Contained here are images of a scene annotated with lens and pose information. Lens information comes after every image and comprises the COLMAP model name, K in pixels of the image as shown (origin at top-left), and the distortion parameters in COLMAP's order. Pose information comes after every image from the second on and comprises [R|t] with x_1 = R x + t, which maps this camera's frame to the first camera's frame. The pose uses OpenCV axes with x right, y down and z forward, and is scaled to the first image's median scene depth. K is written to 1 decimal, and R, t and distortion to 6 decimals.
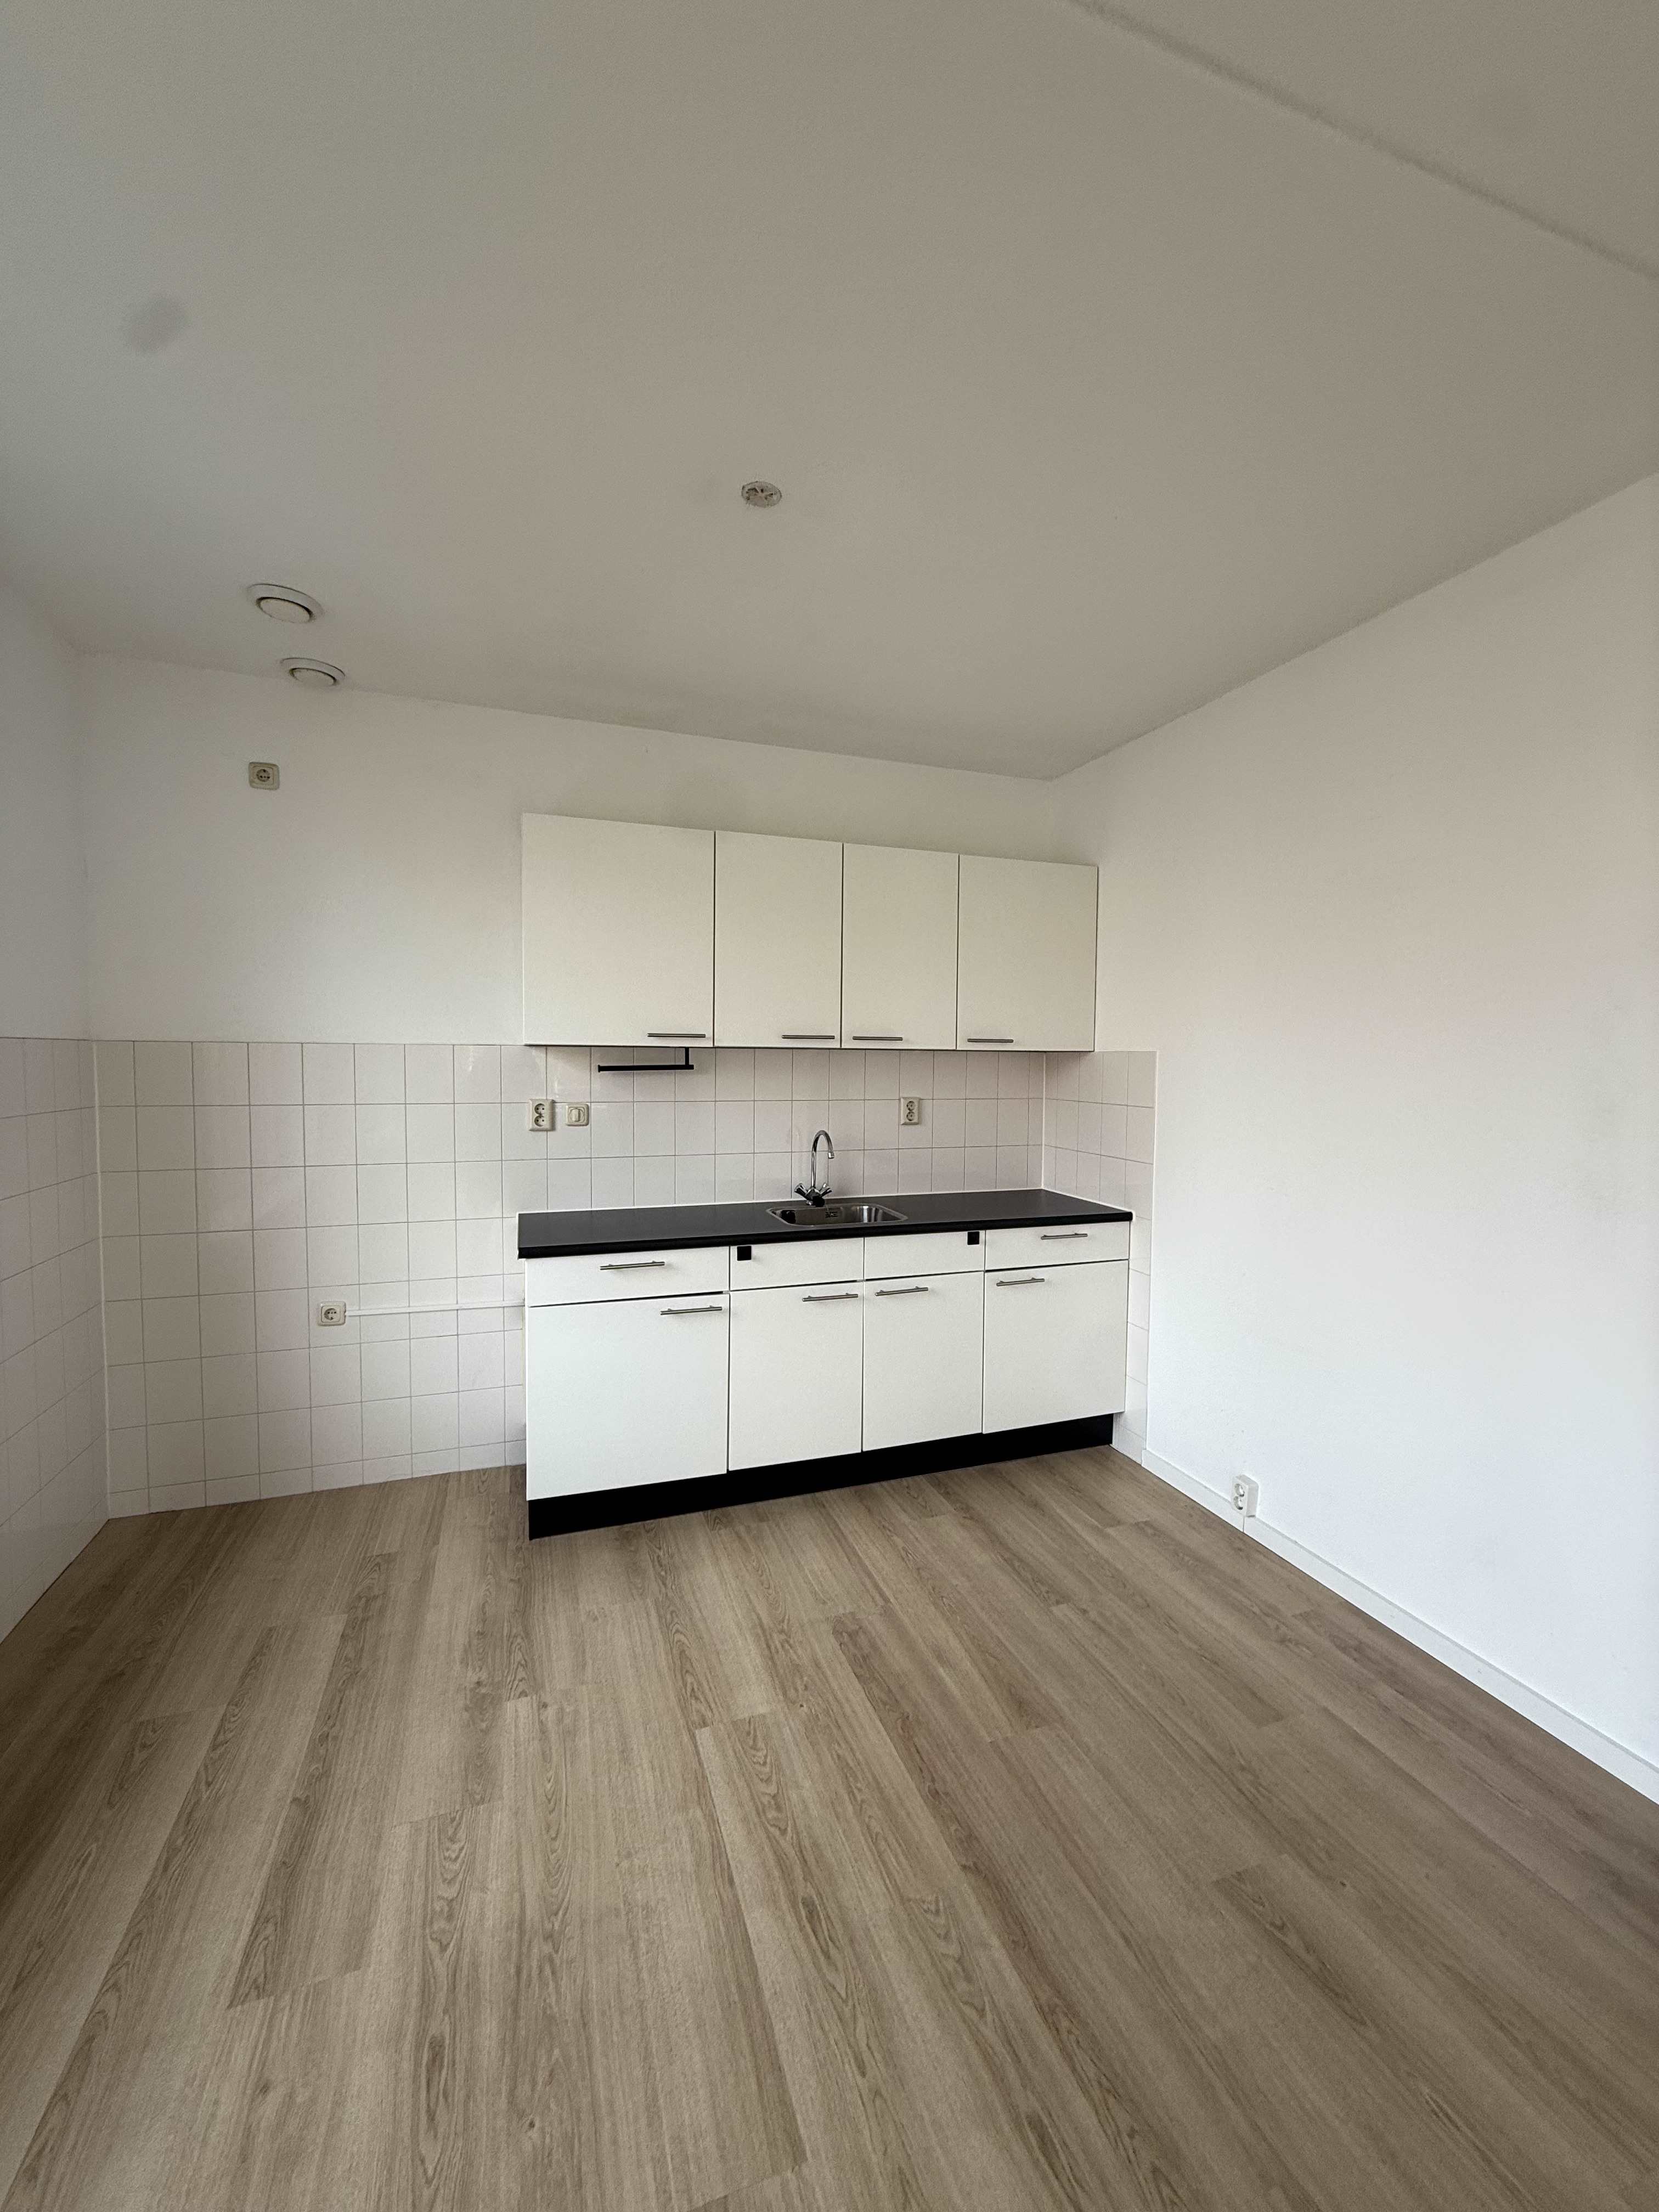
lens RADIAL K [[886.4, 0, 827.8], [0, 886.4, 1115.3], [0, 0, 1]] dist [-0.002417, -0.000289]
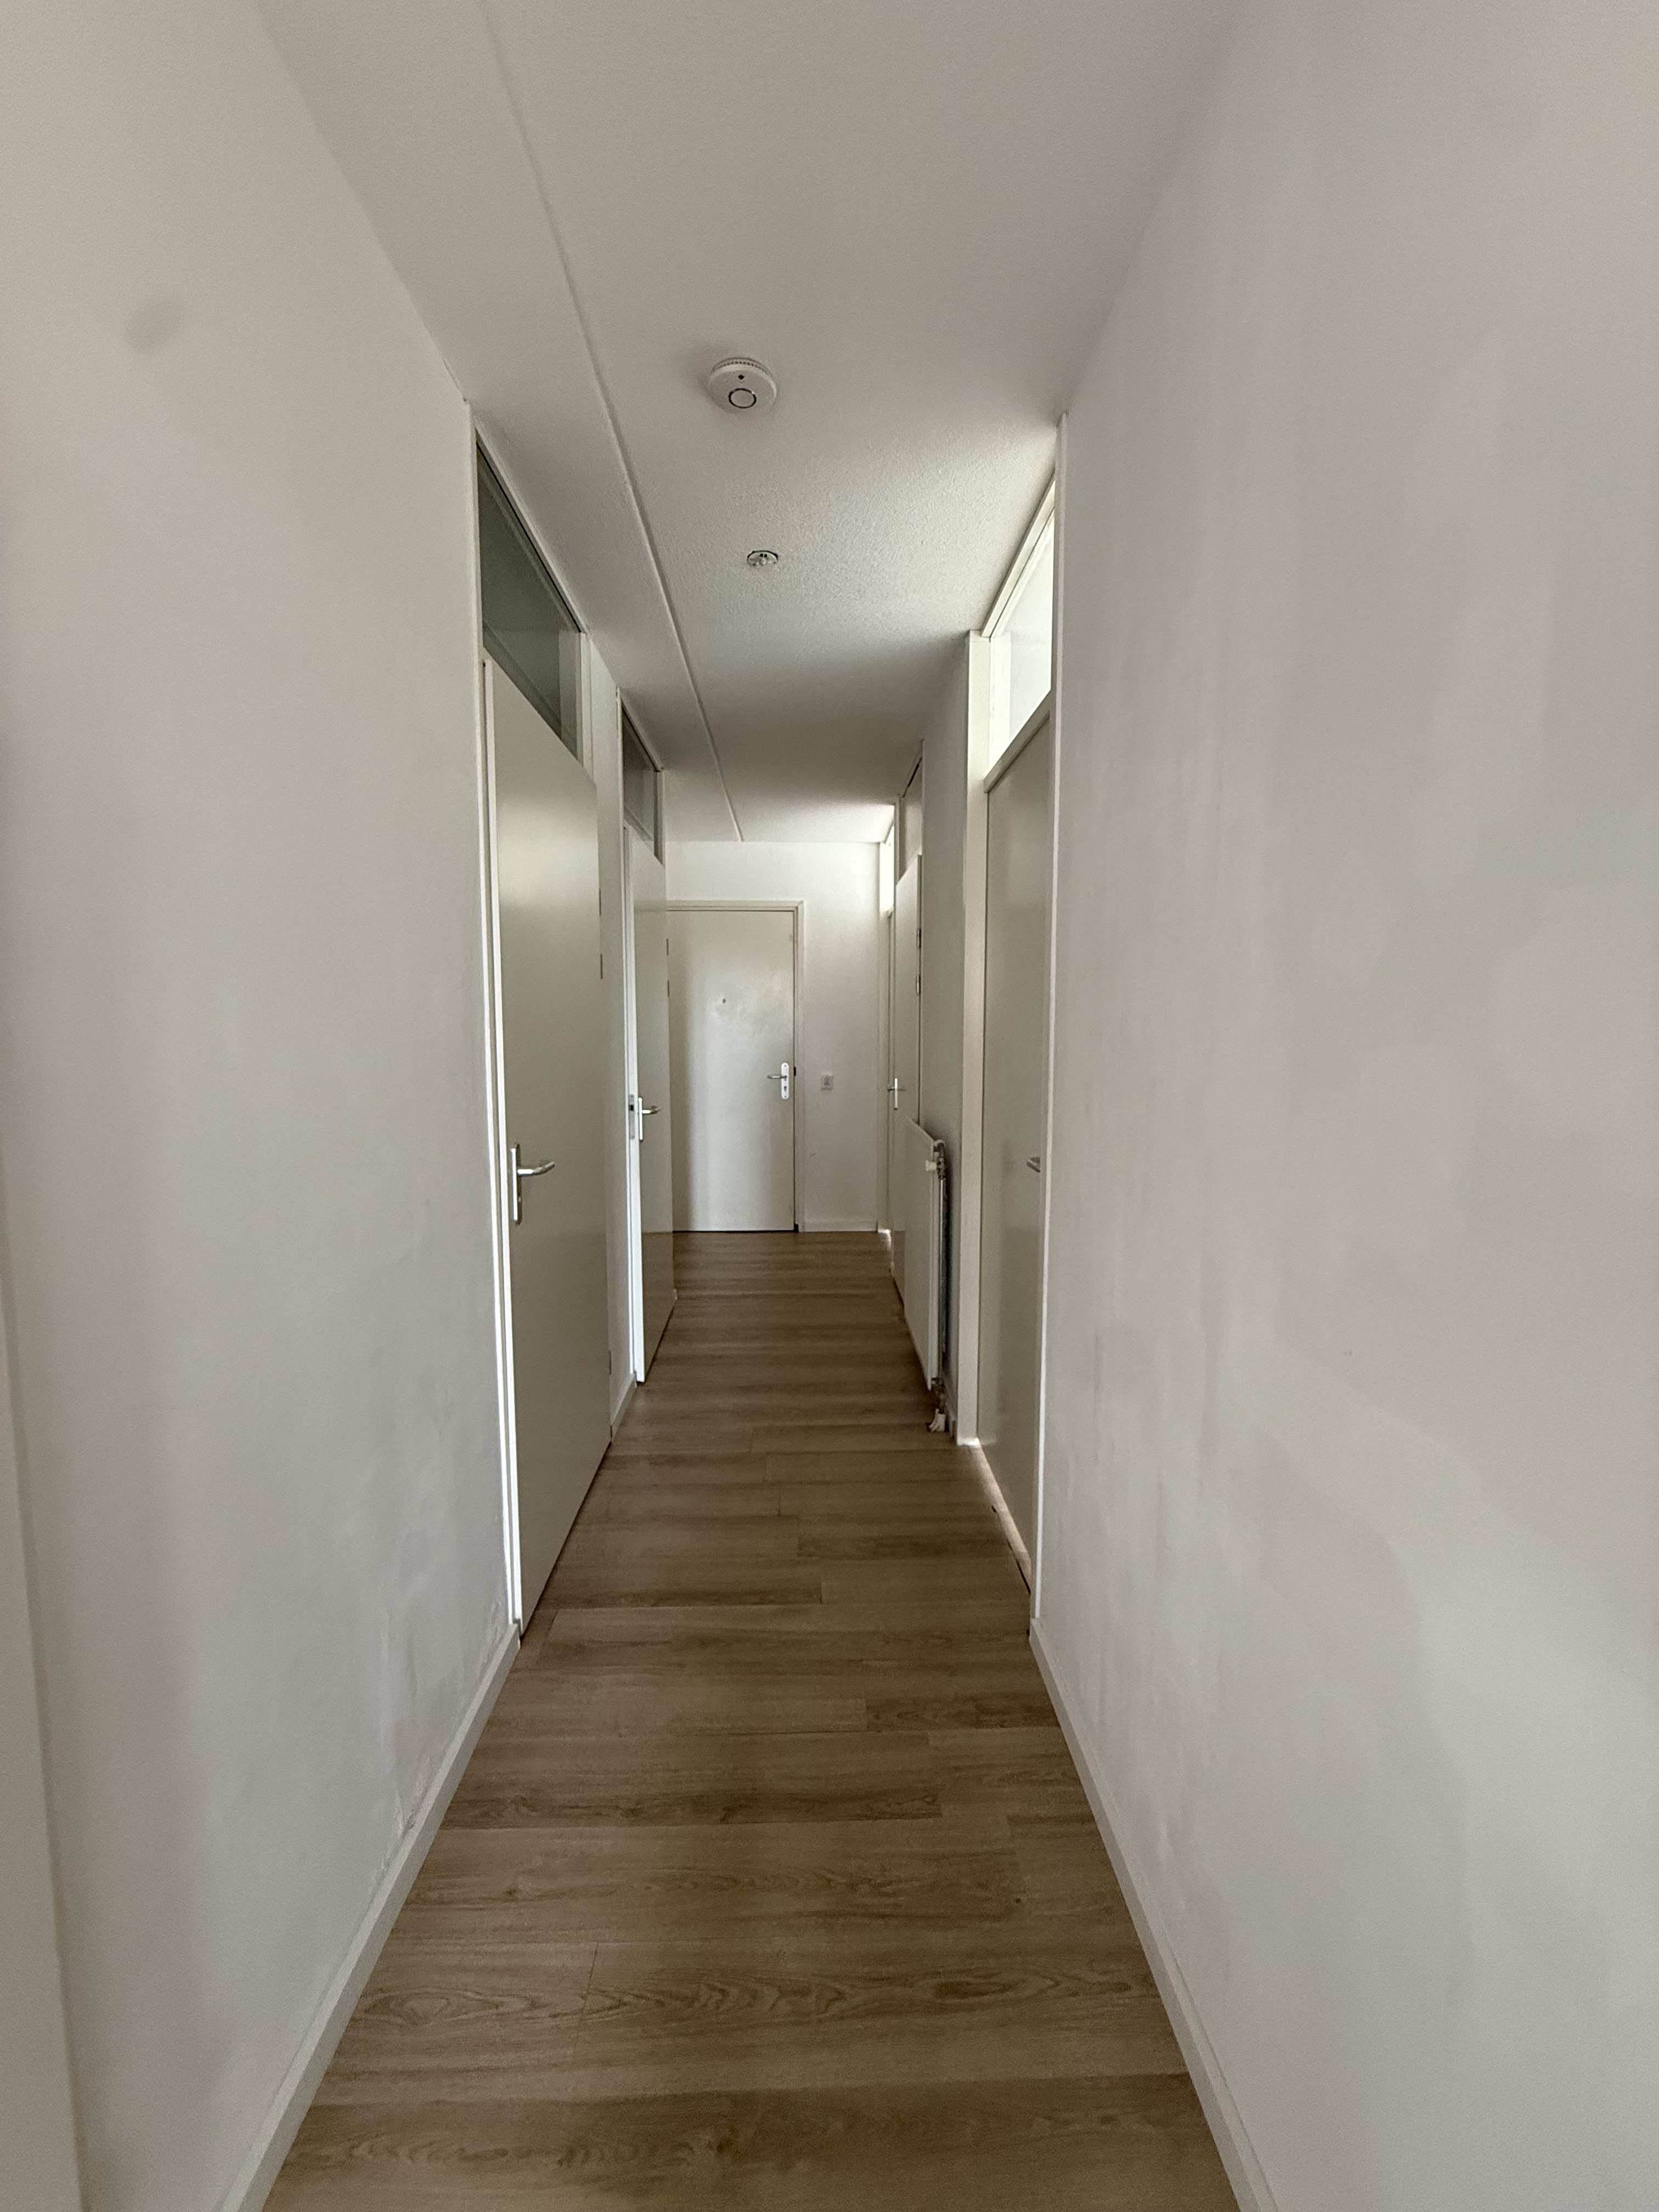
lens RADIAL K [[886.4, 0, 831.0], [0, 886.4, 1091.9], [0, 0, 1]] dist [-0.002417, -0.000289]
pose [[0.290771, -0.077581, 0.953642, -0.743691], [0.056637, 0.996355, 0.063787, -0.019210], [-0.955115, 0.035464, 0.294105, 0.777579]]
